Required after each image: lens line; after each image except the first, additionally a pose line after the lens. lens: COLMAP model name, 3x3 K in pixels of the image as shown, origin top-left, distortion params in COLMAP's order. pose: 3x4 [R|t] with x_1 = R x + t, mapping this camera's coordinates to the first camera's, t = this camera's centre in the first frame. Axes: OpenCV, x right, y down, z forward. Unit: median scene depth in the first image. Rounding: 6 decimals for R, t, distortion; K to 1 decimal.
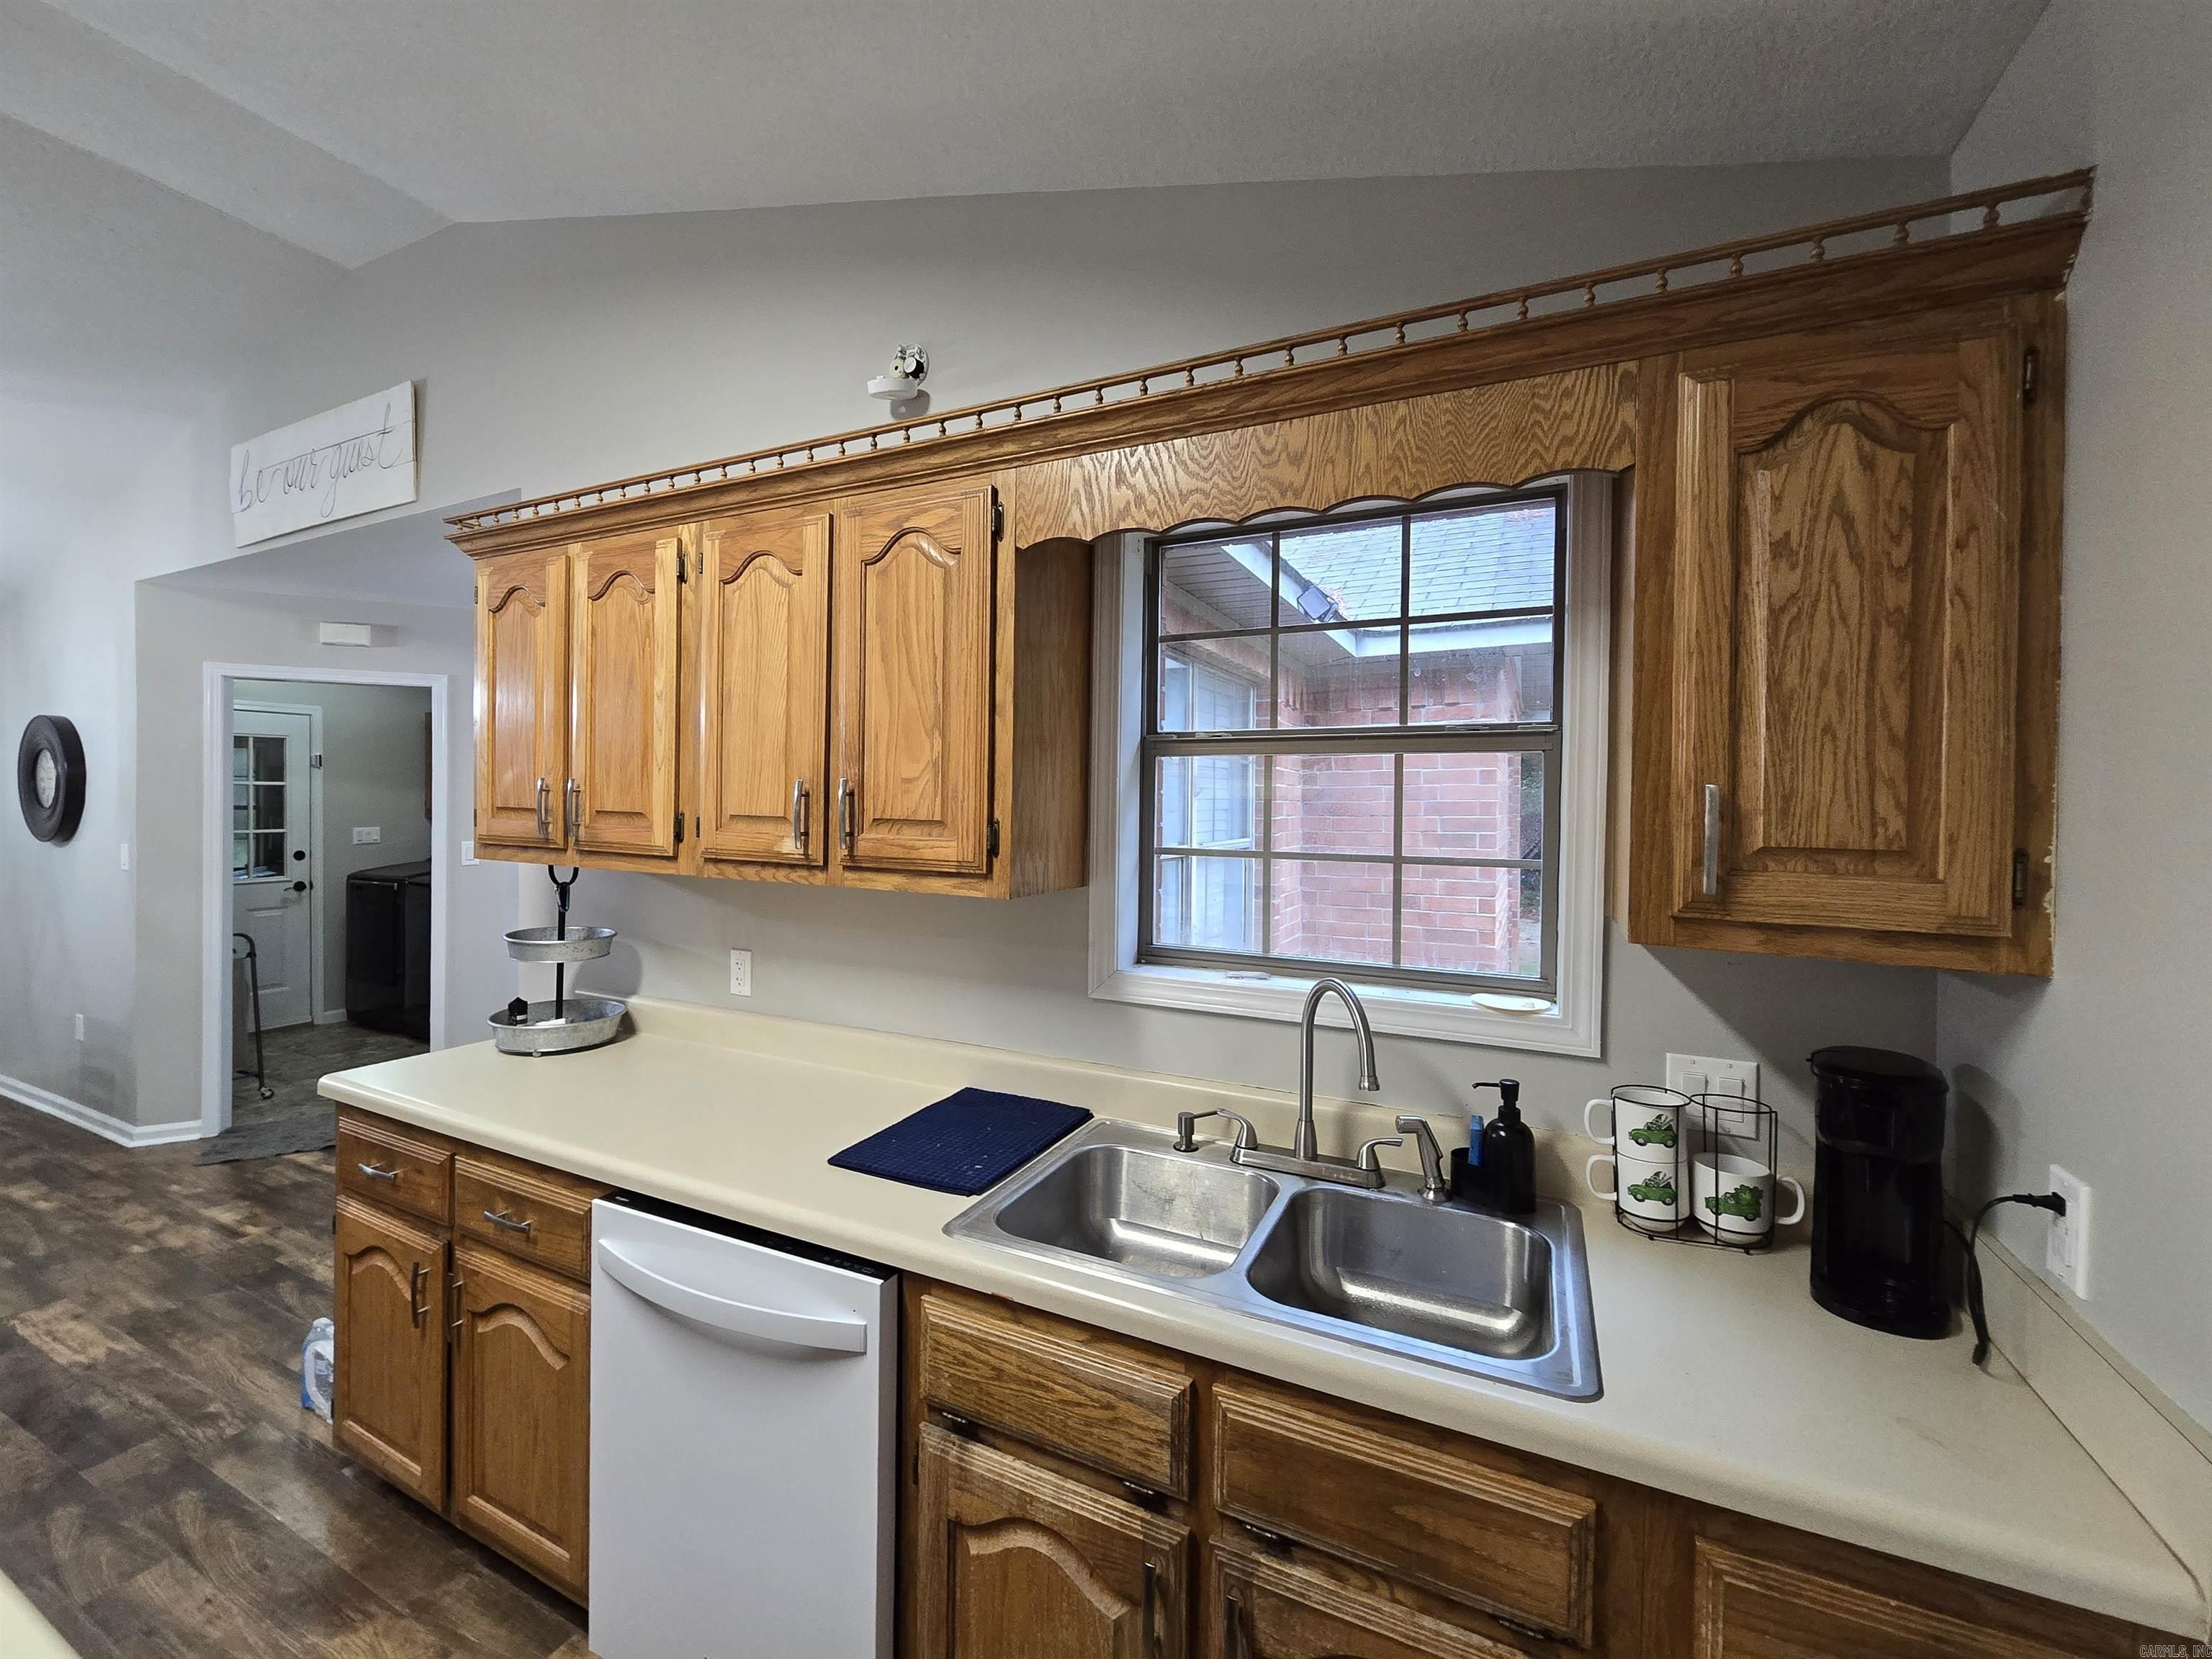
lens RADIAL K [[907.0, 0, 1073.5], [0, 907.0, 807.5], [0, 0, 1]] dist [-0.001242, -0.001779]
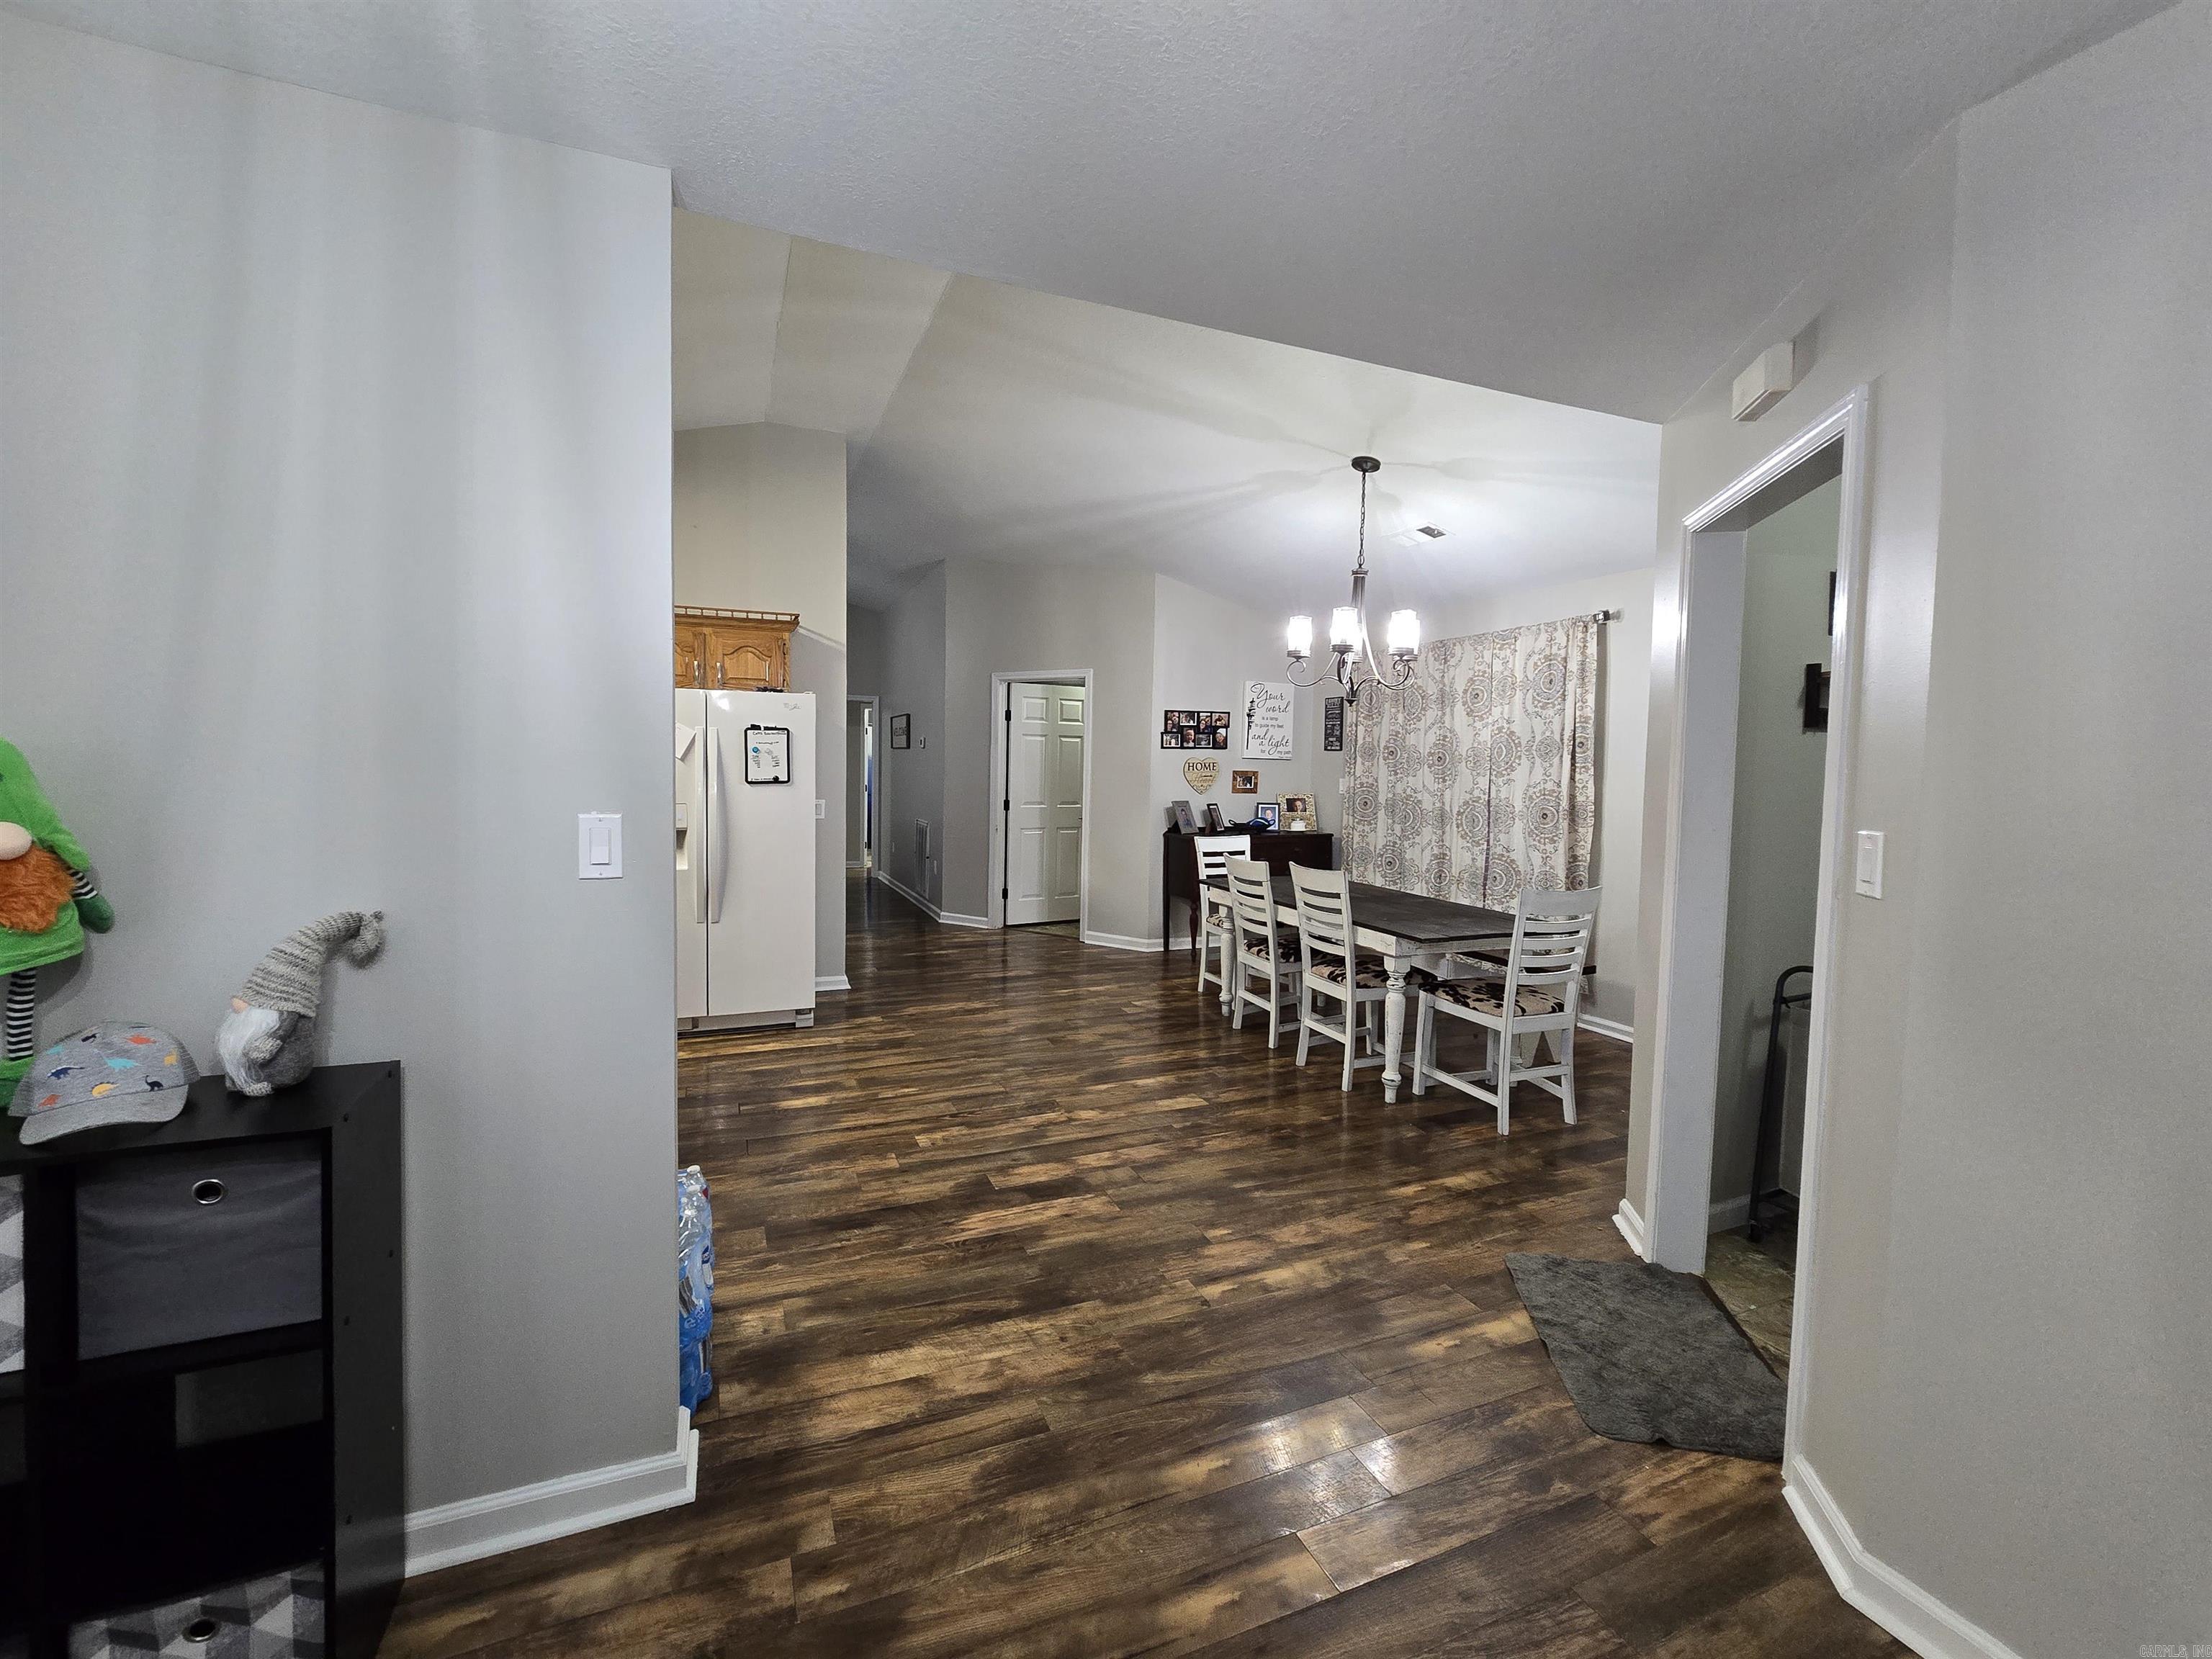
lens RADIAL K [[907.0, 0, 1073.5], [0, 907.0, 807.5], [0, 0, 1]] dist [-0.001242, -0.001779]
pose [[-0.661557, 0.014961, -0.749745, -0.388470], [-0.029200, 0.998529, 0.045692, 0.044435], [0.749326, 0.052121, -0.660147, 2.074315]]
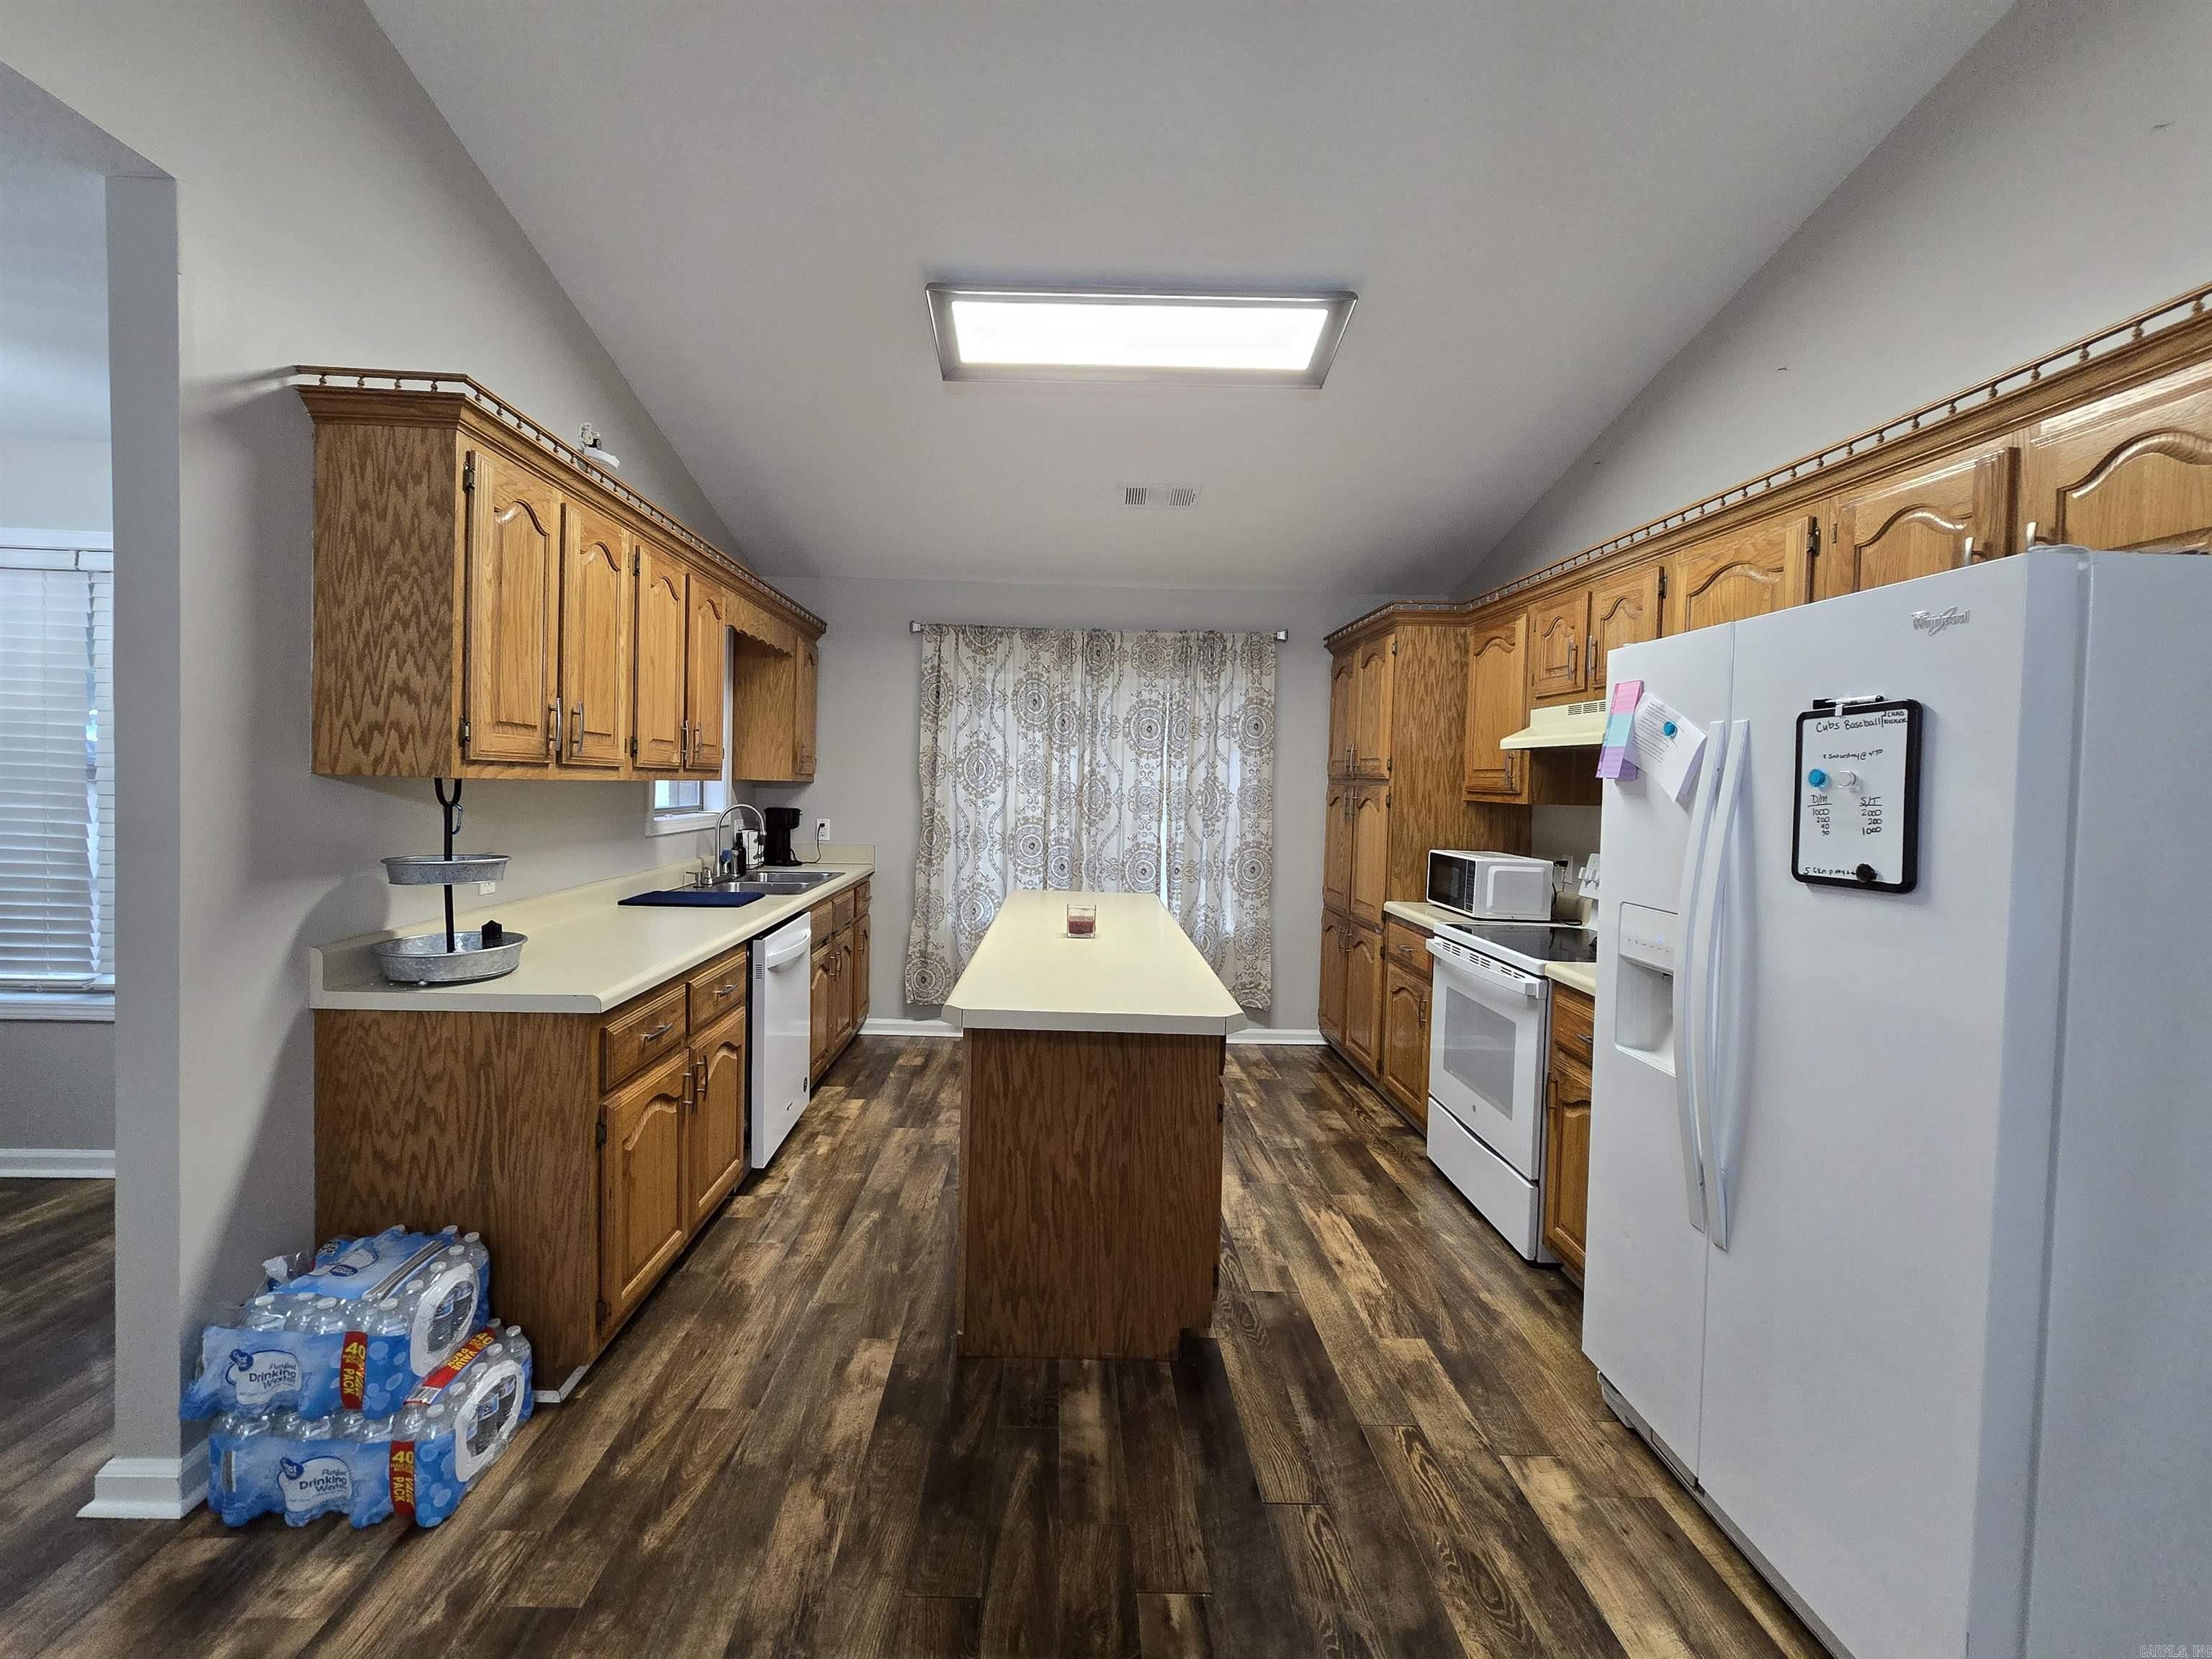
lens RADIAL K [[907.0, 0, 1073.5], [0, 907.0, 807.5], [0, 0, 1]] dist [-0.001242, -0.001779]
pose [[-0.465331, -0.050815, 0.883677, -1.812234], [-0.024677, 0.998707, 0.044435, 0.033671], [-0.884793, -0.001129, -0.465984, 0.938066]]
